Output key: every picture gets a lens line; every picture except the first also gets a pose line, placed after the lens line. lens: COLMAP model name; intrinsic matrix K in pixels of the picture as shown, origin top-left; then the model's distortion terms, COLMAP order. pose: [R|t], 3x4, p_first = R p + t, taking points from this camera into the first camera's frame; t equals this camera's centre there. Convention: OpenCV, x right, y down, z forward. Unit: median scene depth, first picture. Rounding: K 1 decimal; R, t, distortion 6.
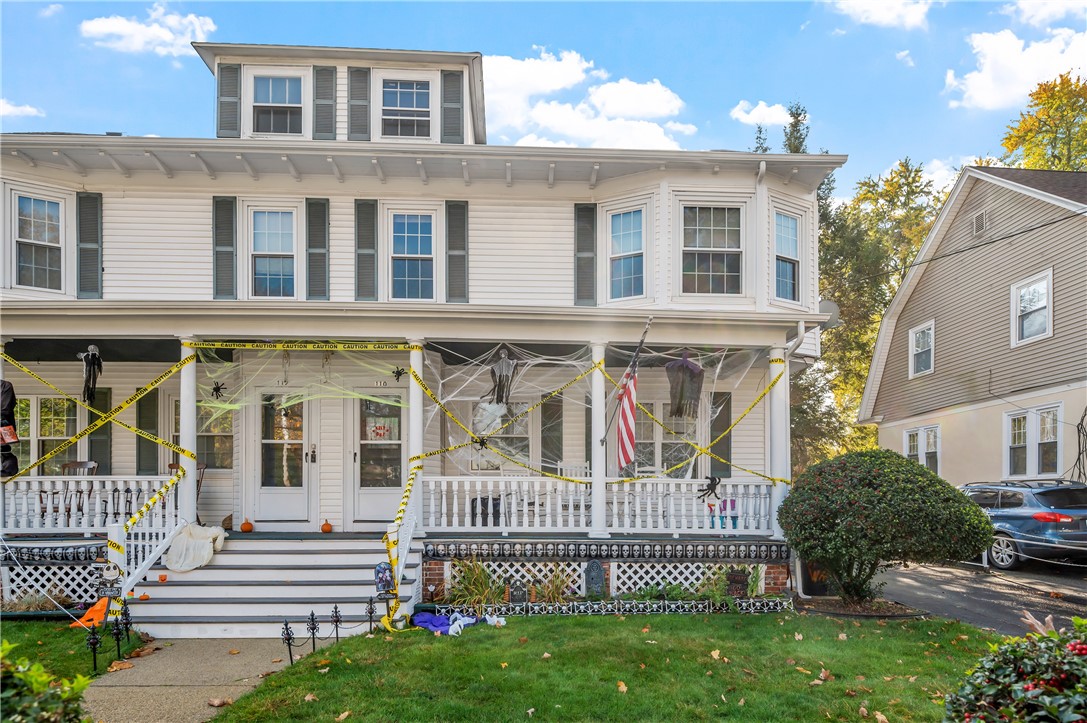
lens RADIAL K [[682.4, 0, 500.6], [0, 682.4, 432.8], [0, 0, 1]] dist [0.003353, -0.000112]
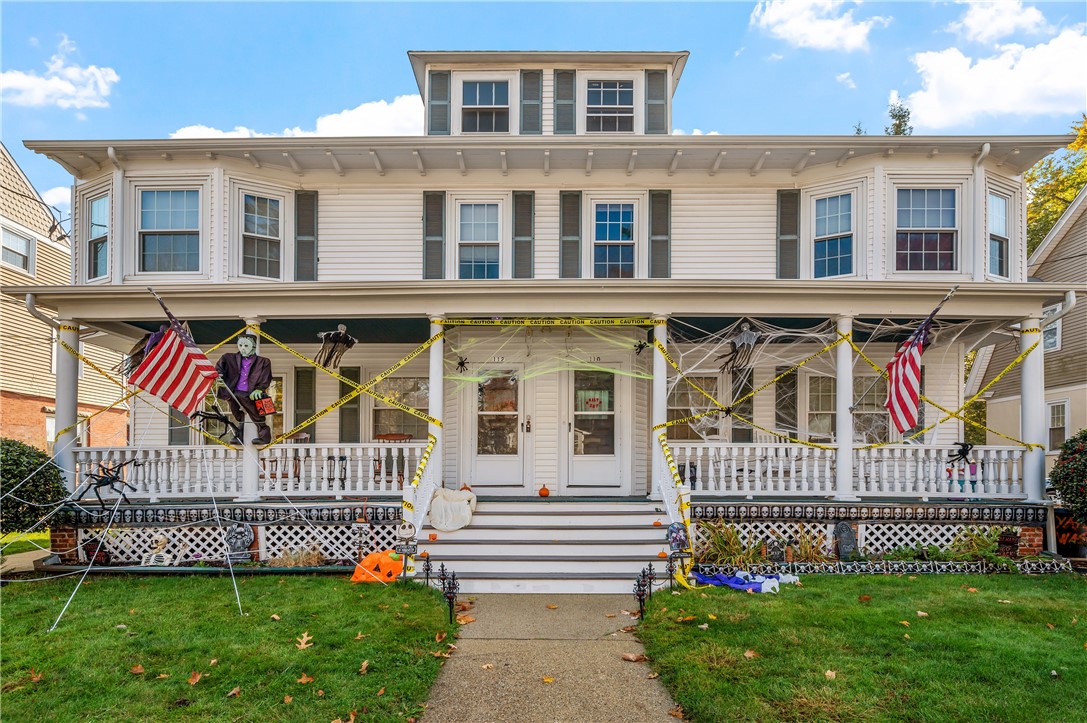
lens RADIAL K [[611.7, 0, 574.0], [0, 611.7, 407.0], [0, 0, 1]] dist [0.004582, -0.001821]
pose [[0.999341, -0.002432, -0.036219, -0.209498], [0.002242, 0.999984, -0.005278, 0.011254], [0.036231, 0.005193, 0.999330, 0.035241]]
